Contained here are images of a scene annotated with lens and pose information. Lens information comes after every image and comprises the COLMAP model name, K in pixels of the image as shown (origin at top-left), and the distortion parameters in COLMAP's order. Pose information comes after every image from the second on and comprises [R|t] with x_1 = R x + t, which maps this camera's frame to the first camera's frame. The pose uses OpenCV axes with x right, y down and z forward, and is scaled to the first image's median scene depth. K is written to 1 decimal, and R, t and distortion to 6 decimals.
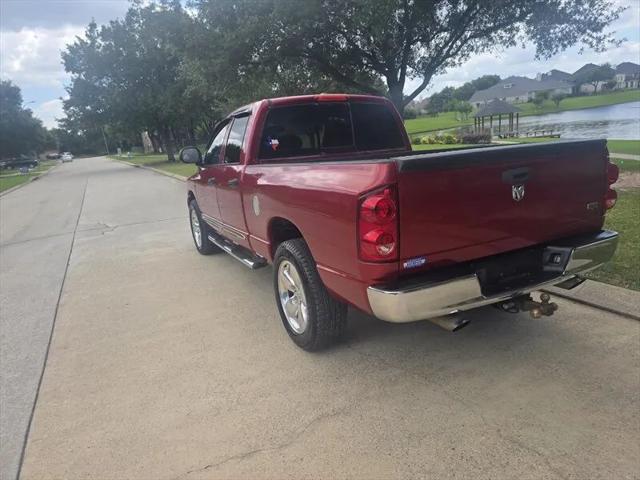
lens RADIAL K [[434.4, 0, 326.9], [0, 434.4, 241.2], [0, 0, 1]] dist [0.057038, -0.054127]
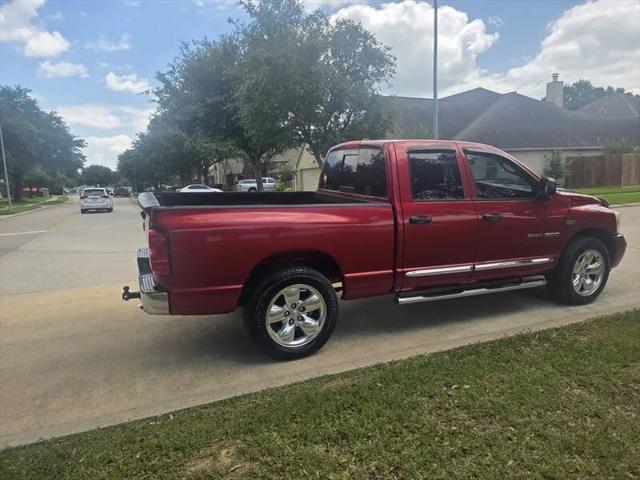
lens RADIAL K [[434.4, 0, 322.3], [0, 434.4, 233.9], [0, 0, 1]] dist [0.057038, -0.054127]
pose [[-0.072739, 0.233741, -0.969574, 0.340258], [-0.208621, 0.947078, 0.243968, -0.106911], [0.975288, 0.220020, -0.020127, 0.289893]]
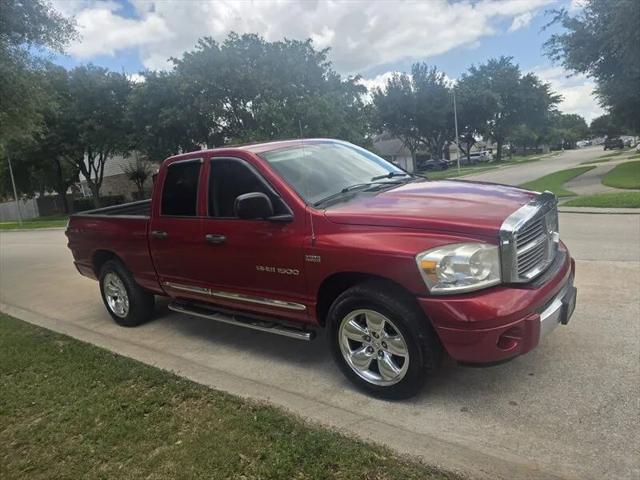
lens RADIAL K [[434.4, 0, 325.1], [0, 434.4, 232.0], [0, 0, 1]] dist [0.057038, -0.054127]
pose [[-0.889775, 0.266318, -0.370643, 0.071326], [0.105468, 0.910099, 0.400744, -0.169784], [0.444047, 0.317480, -0.837871, 0.642908]]
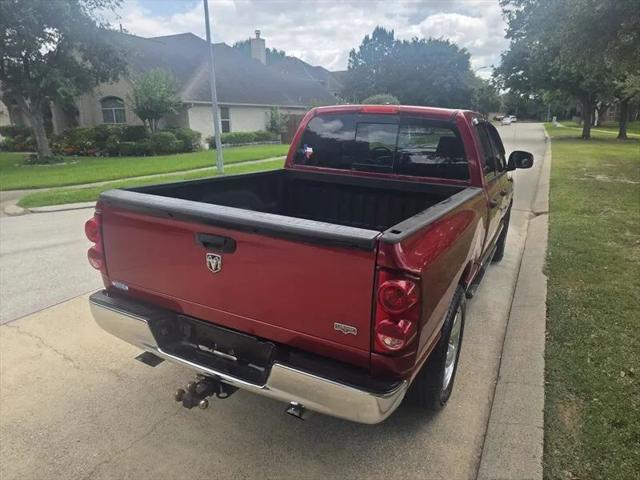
lens RADIAL K [[434.4, 0, 314.7], [0, 434.4, 243.0], [0, 0, 1]] dist [0.057038, -0.054127]
pose [[0.567495, 0.317304, -0.759781, 0.203356], [-0.255228, 0.945101, 0.204063, -0.064027], [0.782820, 0.078113, 0.617325, 0.107105]]
